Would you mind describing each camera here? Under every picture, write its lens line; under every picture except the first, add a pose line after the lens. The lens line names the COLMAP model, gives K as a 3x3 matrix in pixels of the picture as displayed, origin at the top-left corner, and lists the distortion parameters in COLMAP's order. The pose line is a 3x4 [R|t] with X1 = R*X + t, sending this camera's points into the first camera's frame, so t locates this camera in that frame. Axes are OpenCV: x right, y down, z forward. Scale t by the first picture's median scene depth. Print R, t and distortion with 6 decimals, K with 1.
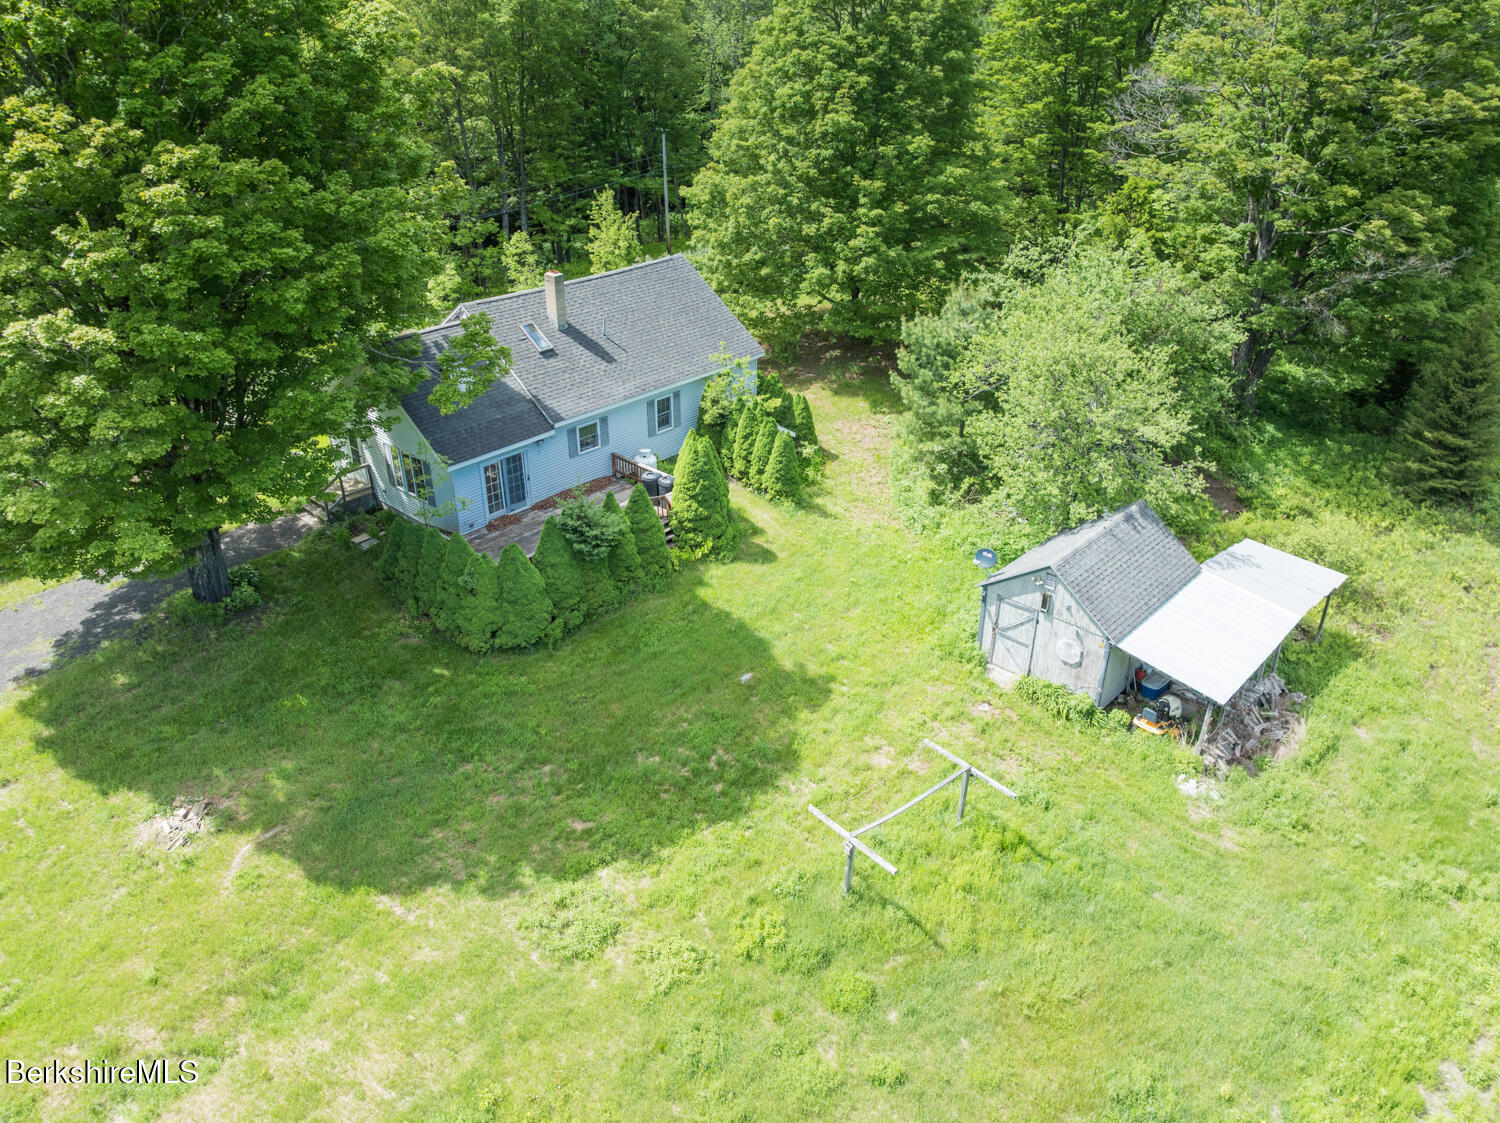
lens RADIAL K [[1037.5, 0, 750.0], [0, 1037.5, 561.5], [0, 0, 1]] dist [-0.030762, -0.008178]
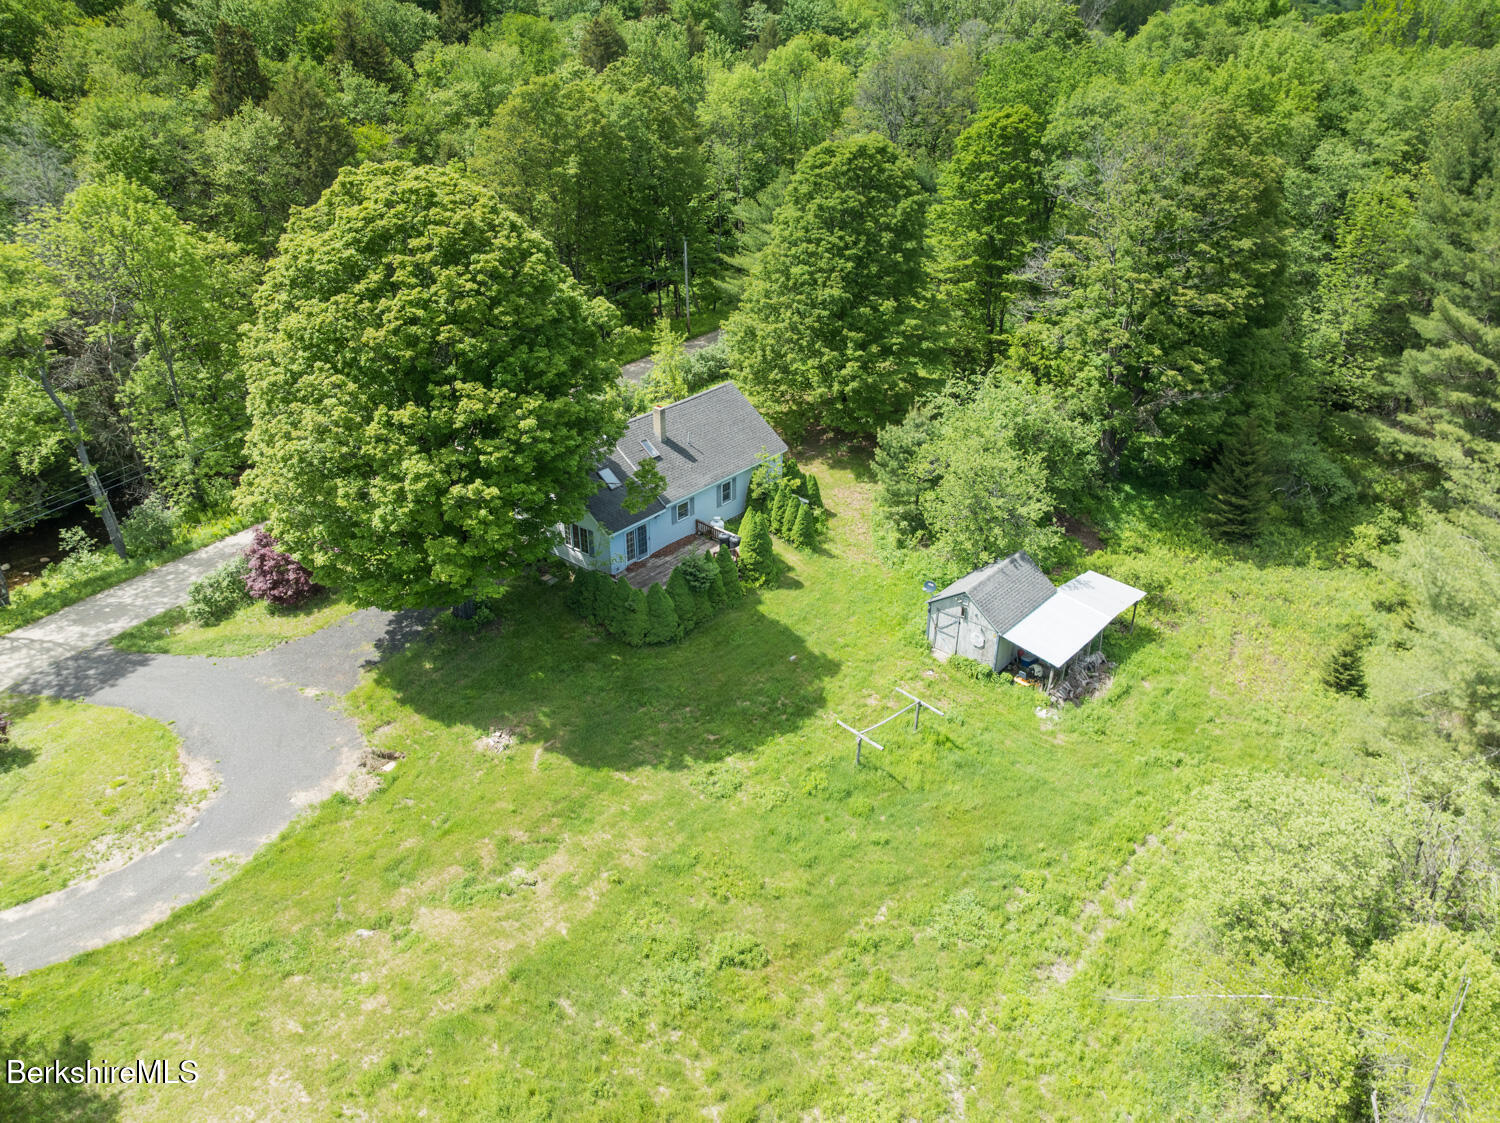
lens RADIAL K [[1037.5, 0, 750.0], [0, 1037.5, 561.5], [0, 0, 1]] dist [-0.030762, -0.008178]
pose [[0.999461, -0.013389, 0.029966, -0.109147], [0.013411, 0.999910, -0.000544, -0.042968], [-0.029956, 0.000946, 0.999551, -0.637769]]
